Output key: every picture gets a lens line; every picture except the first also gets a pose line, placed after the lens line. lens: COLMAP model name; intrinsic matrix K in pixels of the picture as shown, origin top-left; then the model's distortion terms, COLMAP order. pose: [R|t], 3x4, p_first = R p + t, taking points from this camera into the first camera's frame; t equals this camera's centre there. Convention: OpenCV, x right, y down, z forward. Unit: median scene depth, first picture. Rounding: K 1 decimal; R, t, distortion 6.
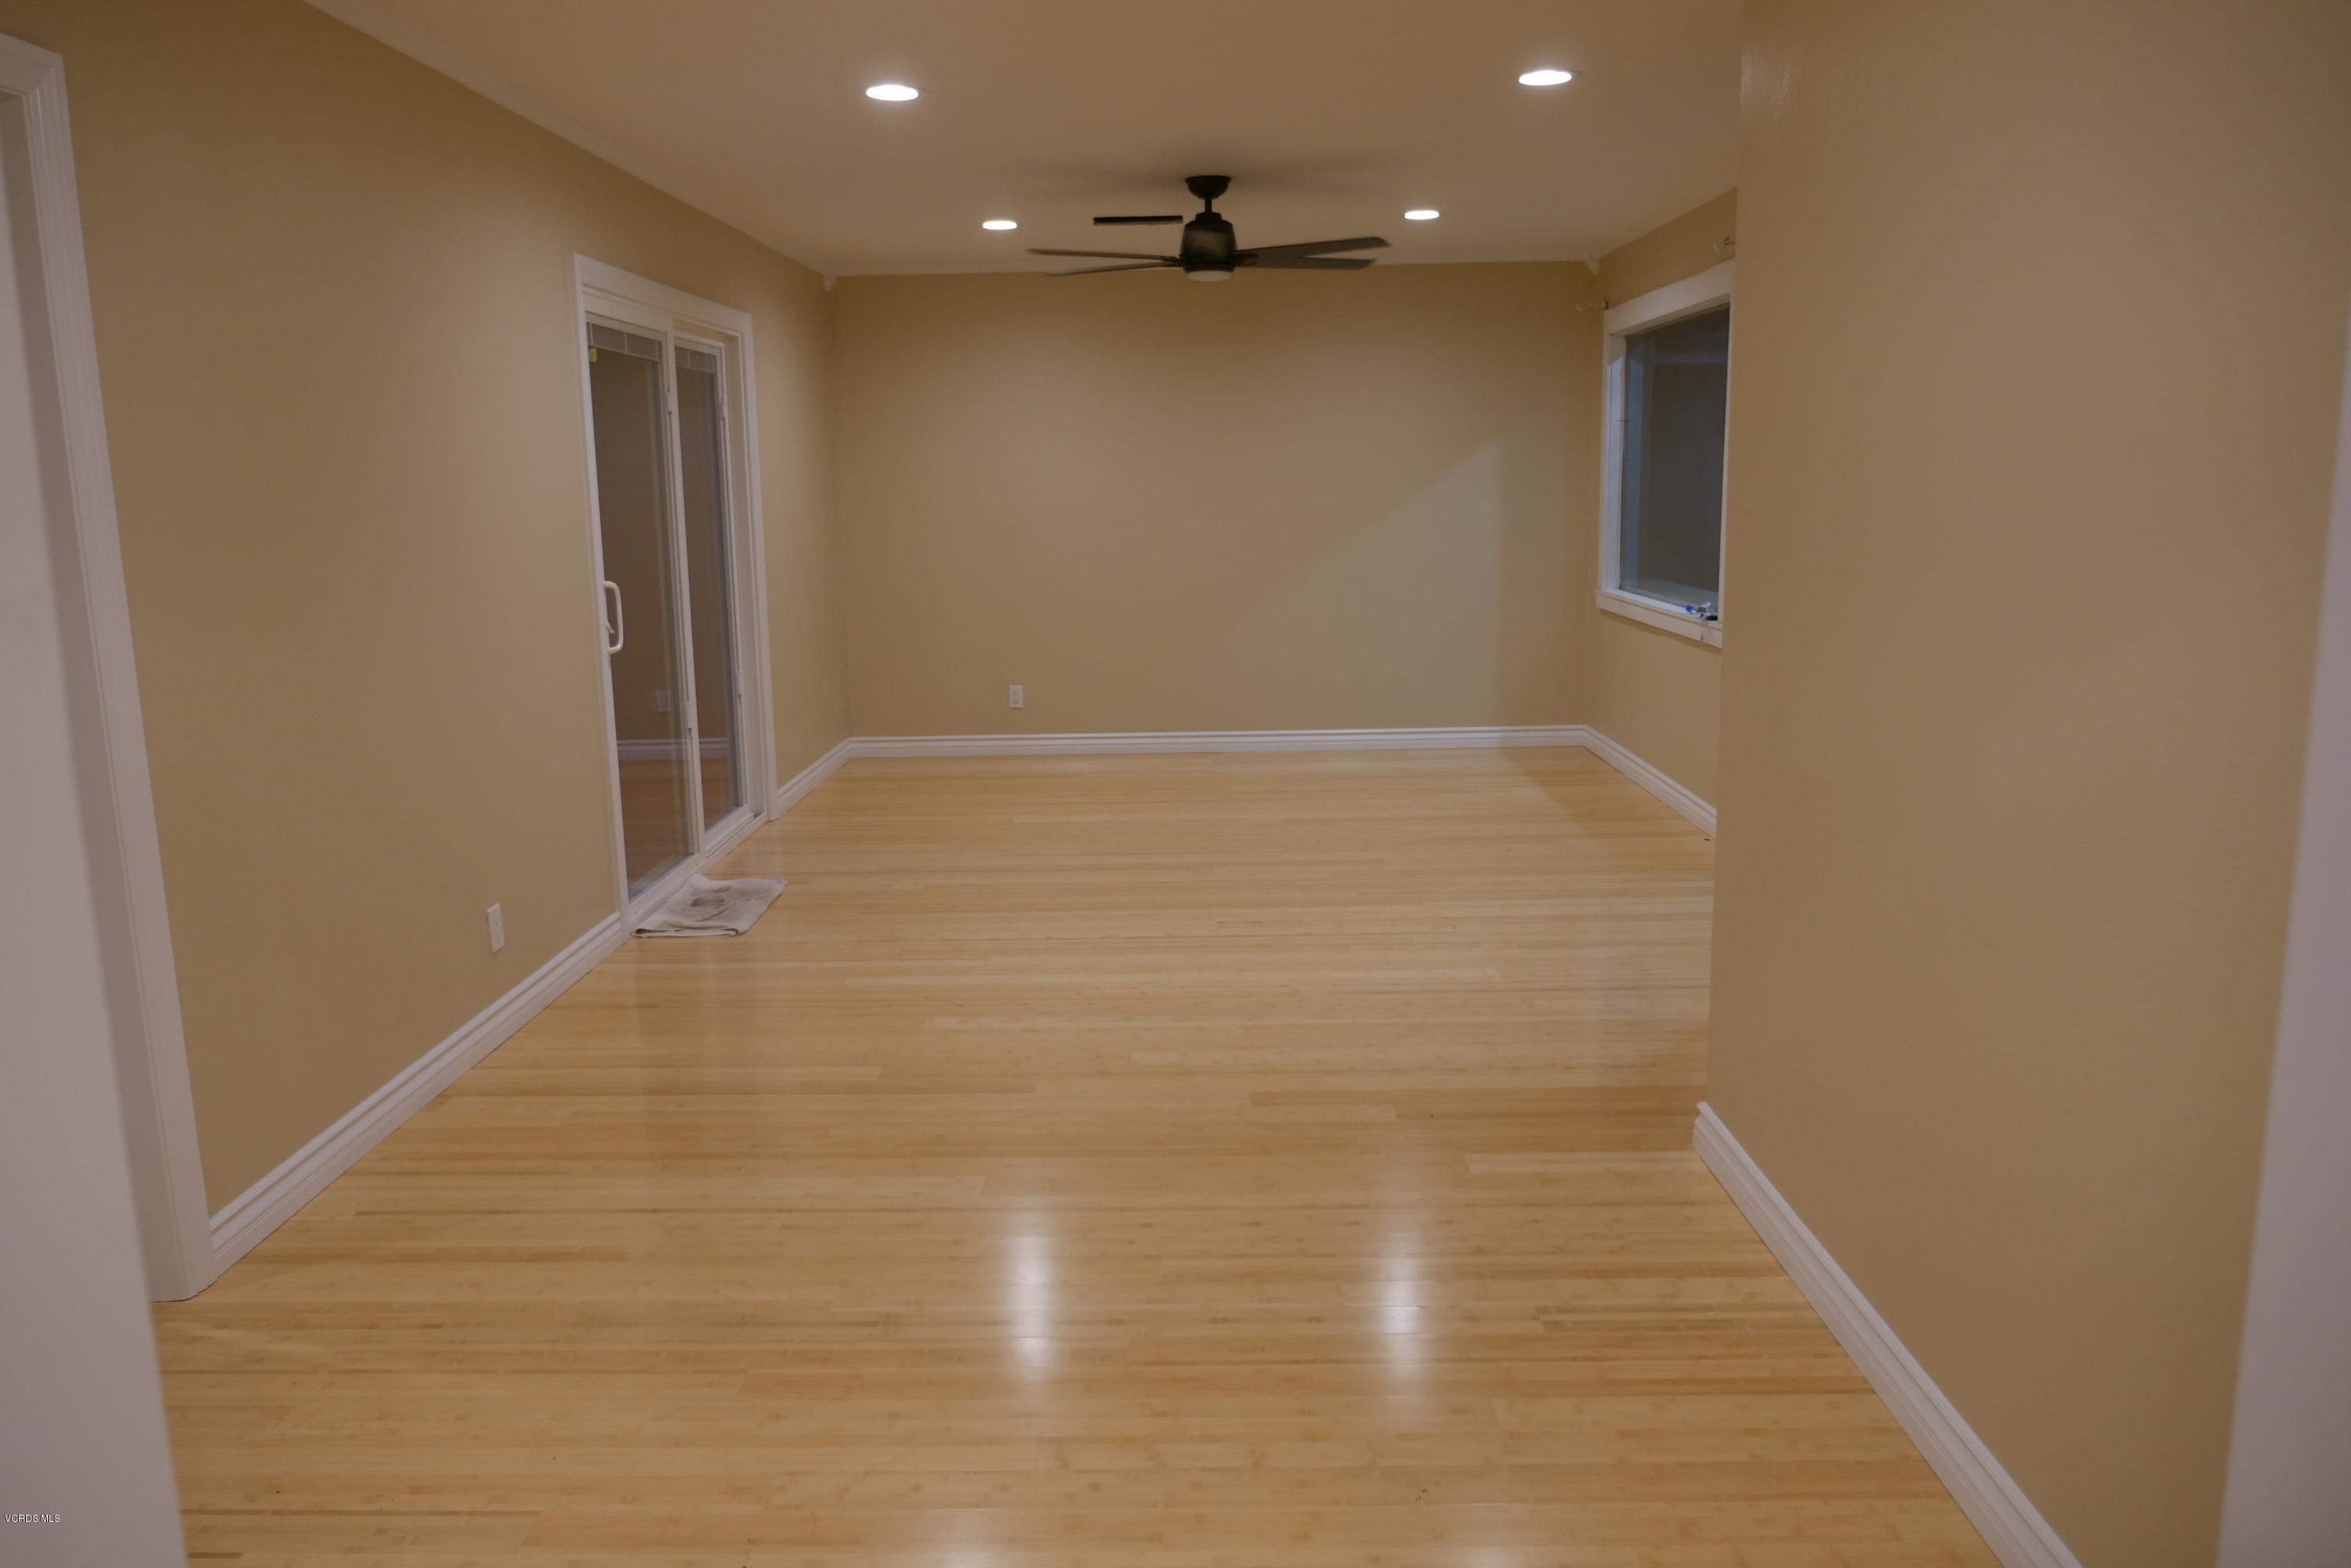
lens RADIAL K [[1667.3, 0, 1163.7], [0, 1667.3, 778.1], [0, 0, 1]] dist [-0.043564, 0.014939]
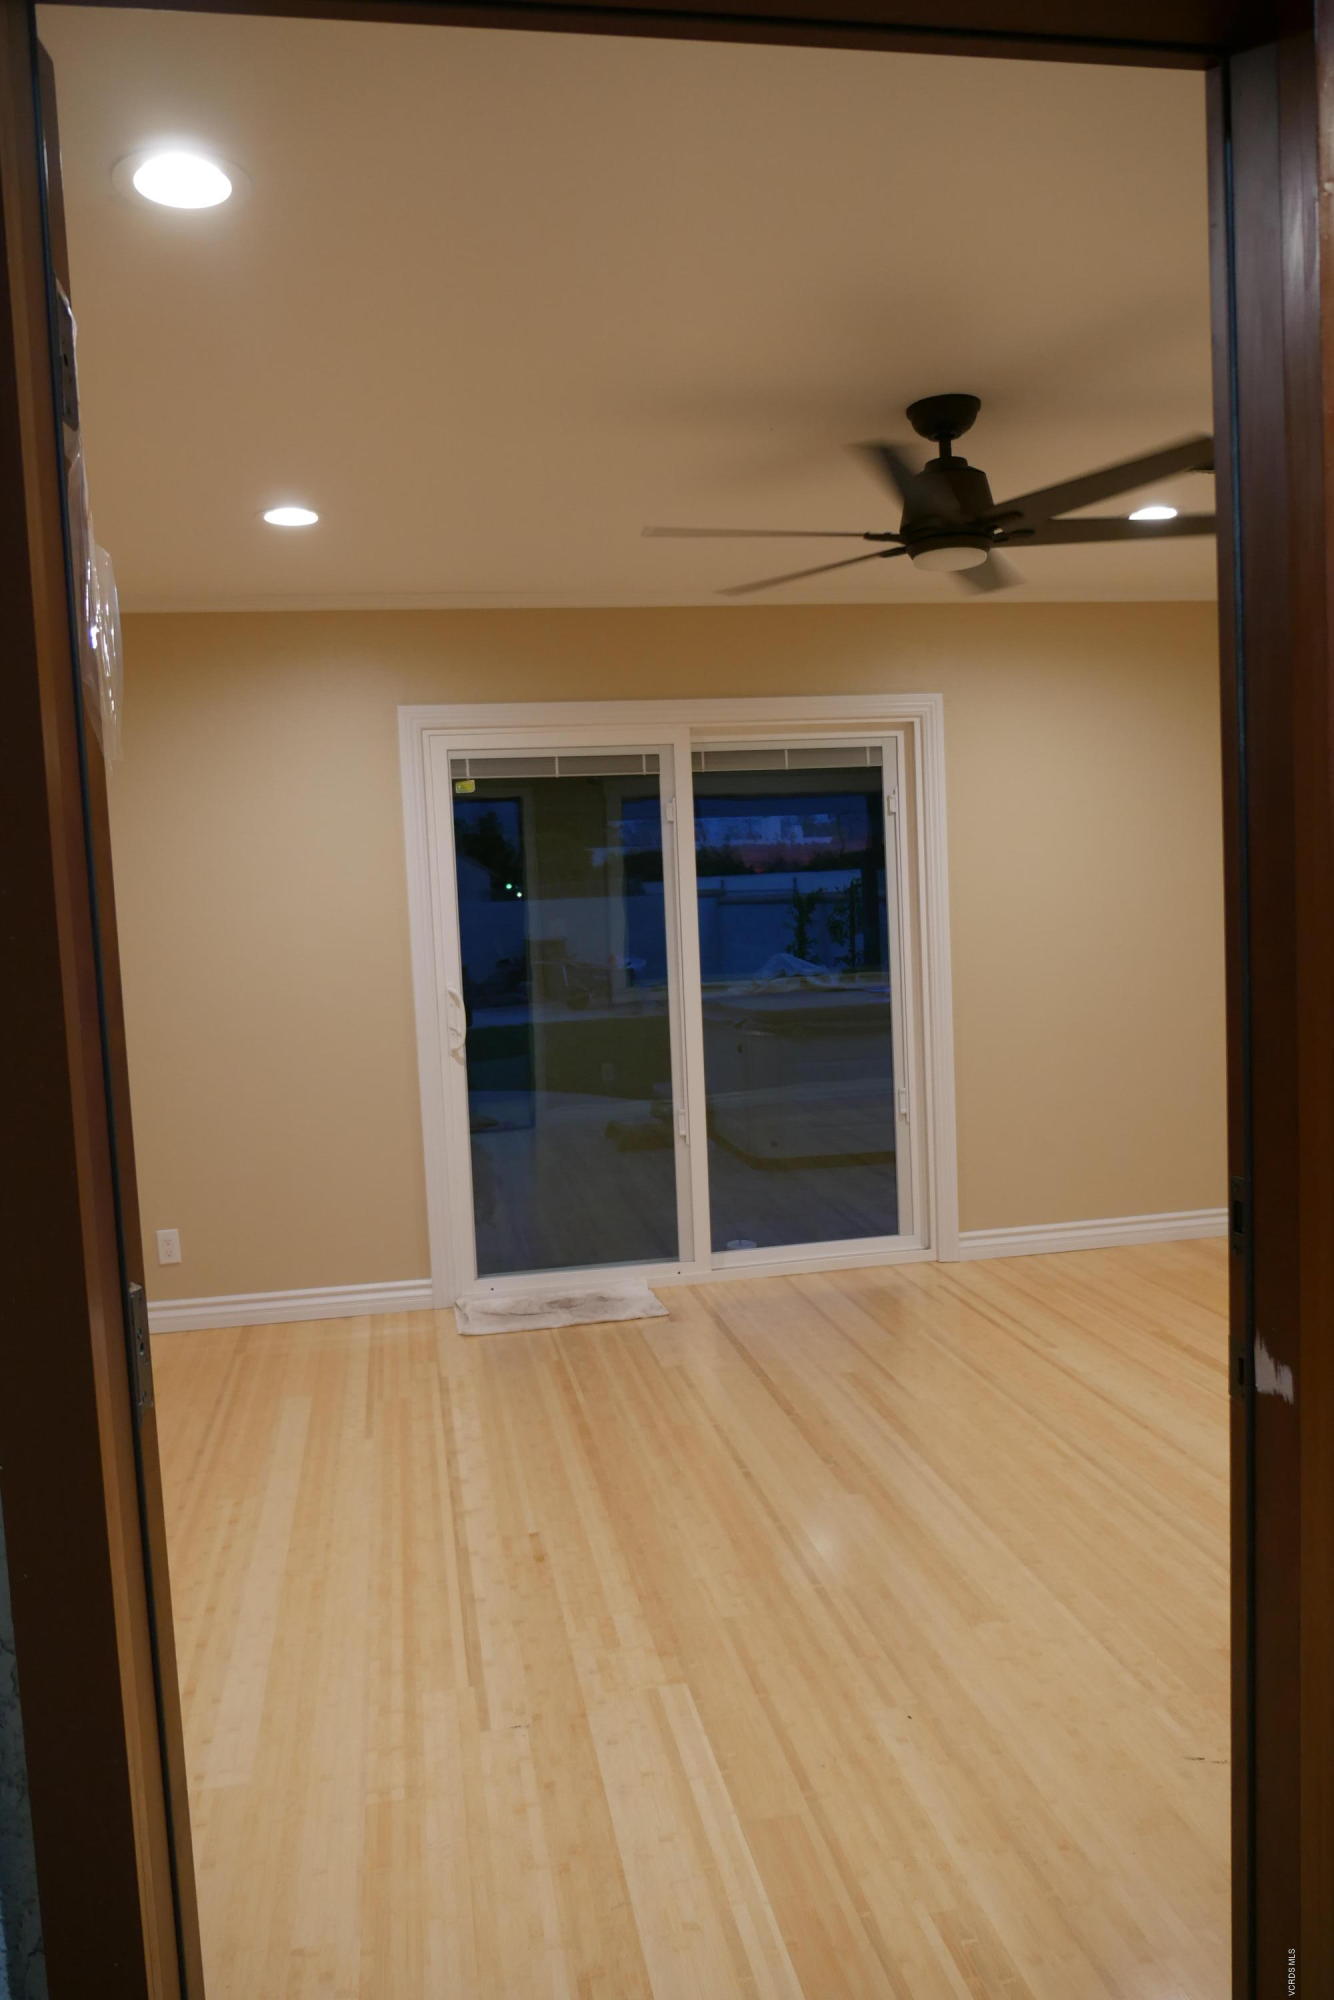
lens RADIAL K [[1418.4, 0, 647.6], [0, 1418.4, 998.2], [0, 0, 1]] dist [-0.043564, 0.014939]
pose [[0.184655, 0.079229, -0.979605, 0.736317], [-0.133991, 0.989468, 0.054769, -0.213251], [0.973627, 0.121145, 0.193326, 1.107980]]
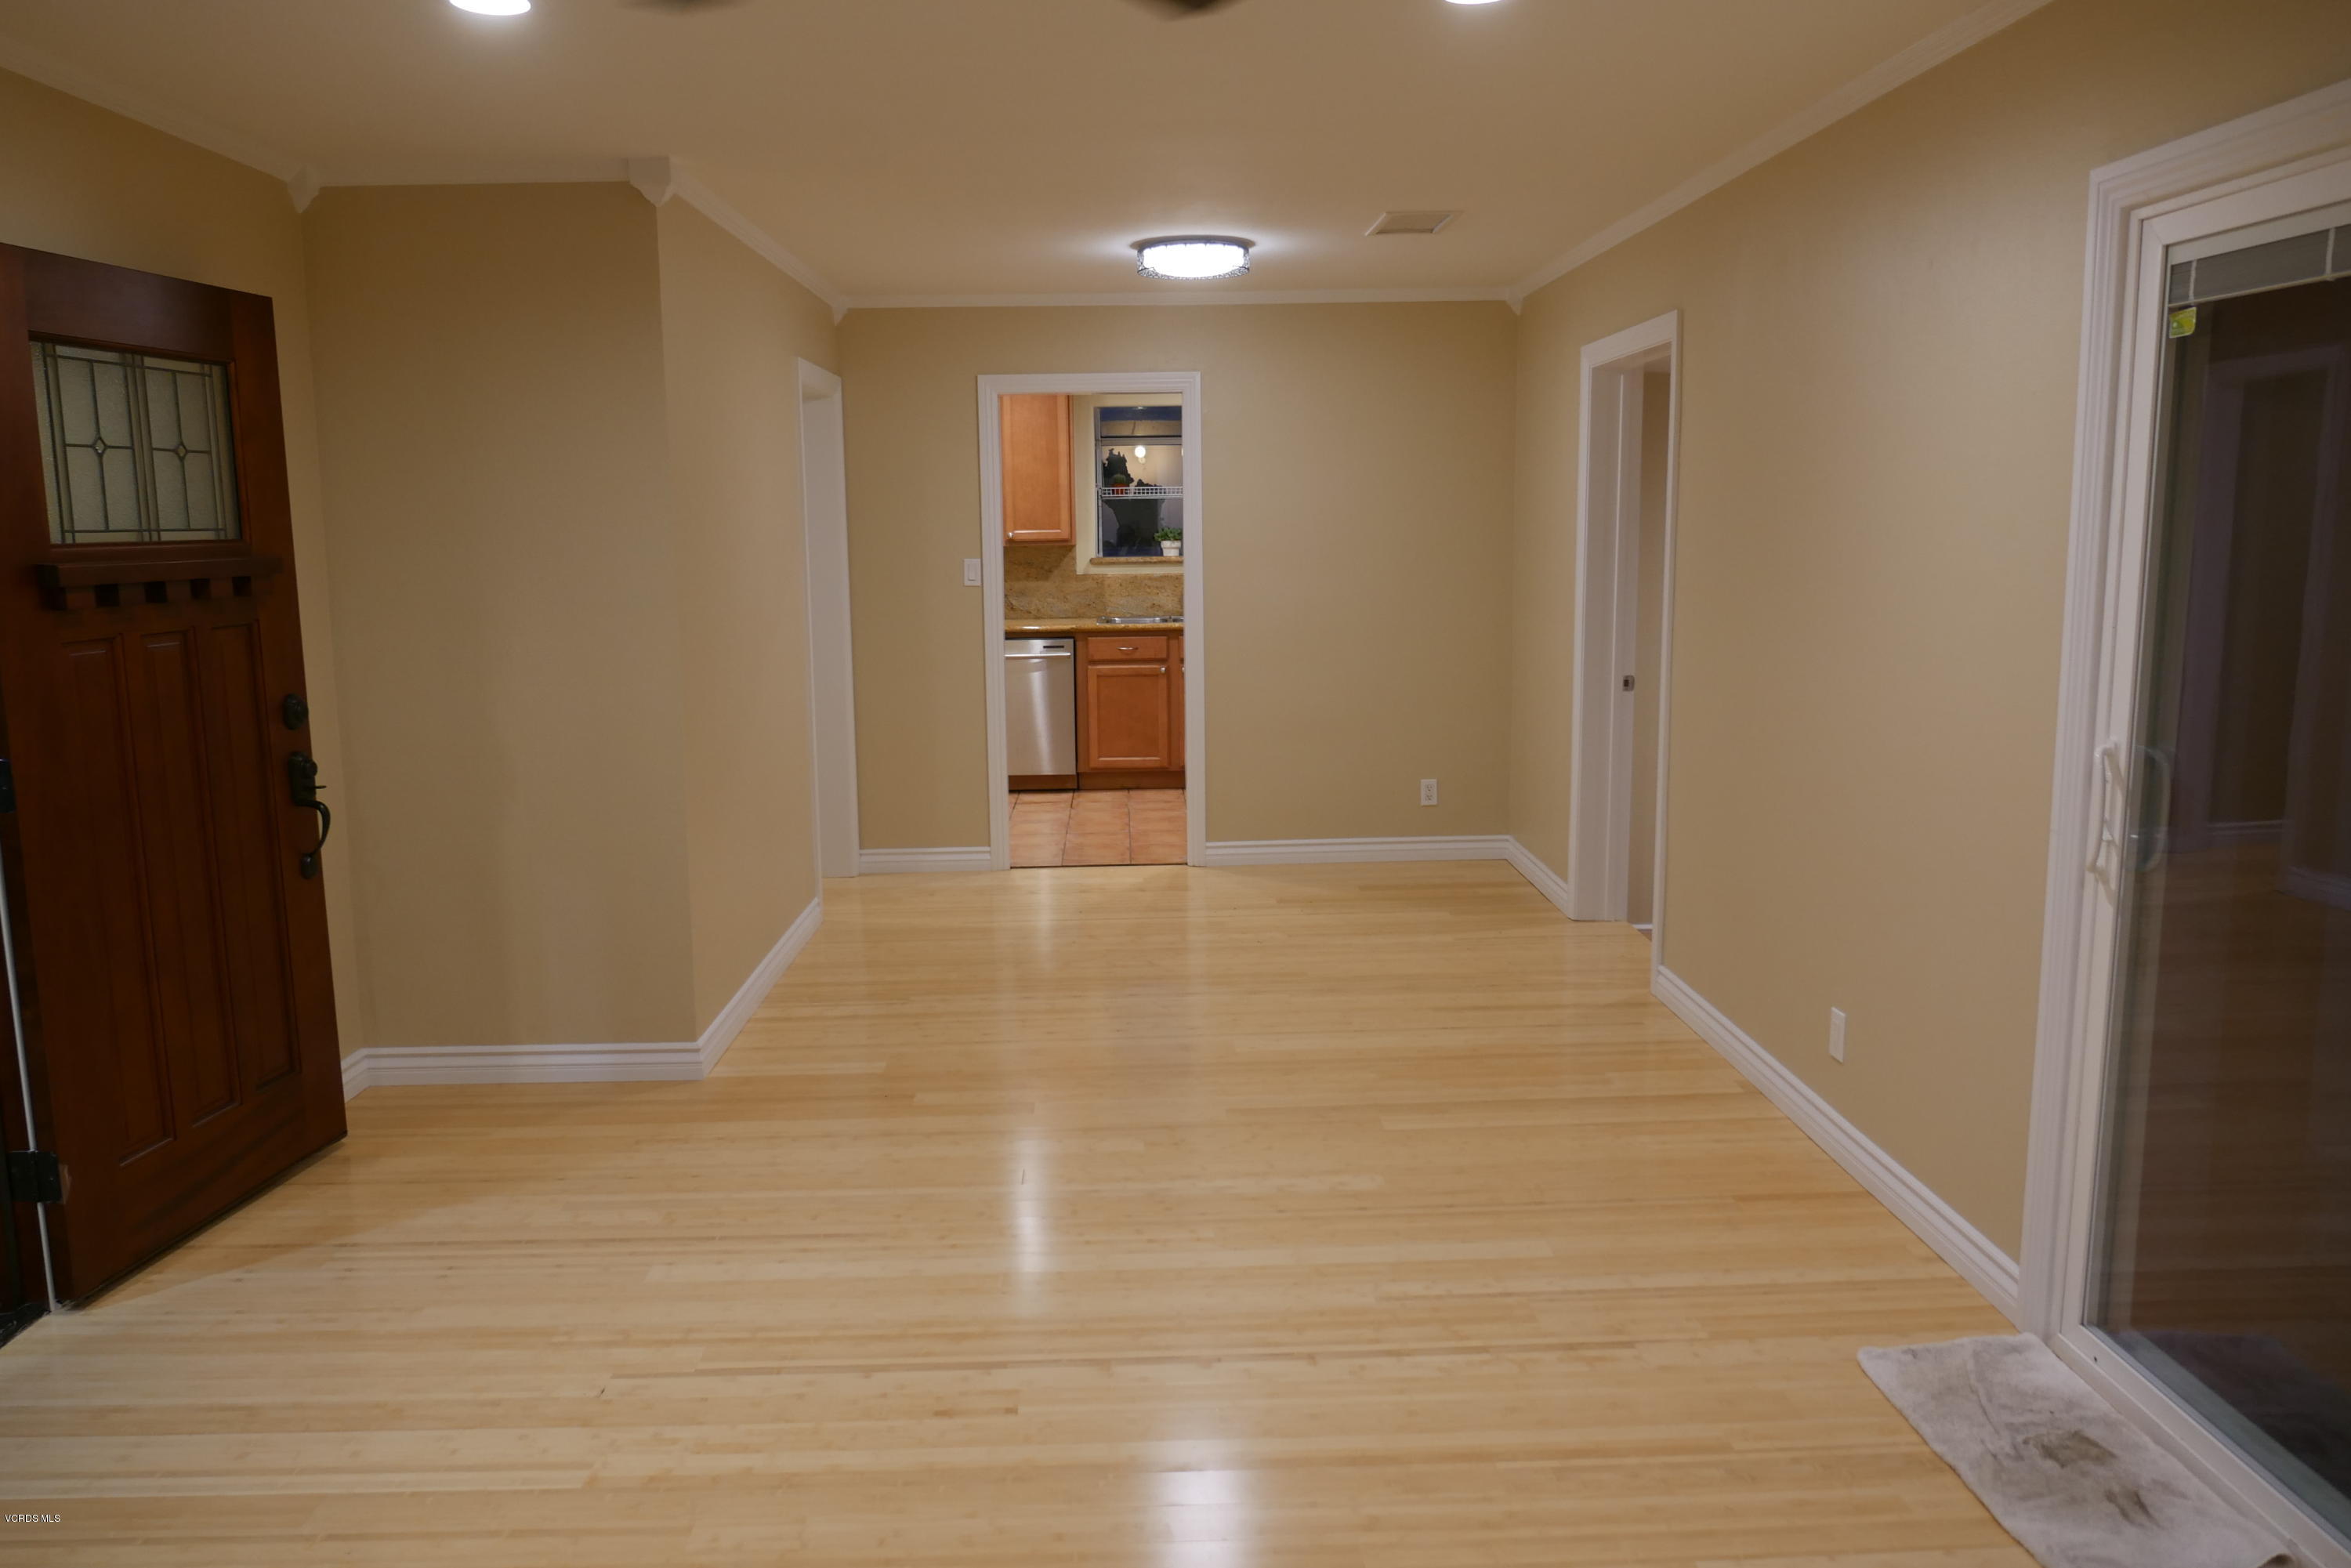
lens RADIAL K [[1667.3, 0, 1179.6], [0, 1667.3, 779.9], [0, 0, 1]] dist [-0.043564, 0.014939]
pose [[-0.998401, 0.035342, -0.044115, -0.004946], [0.018831, 0.943811, 0.329948, -0.345276], [0.053297, 0.328590, -0.942968, 1.763773]]
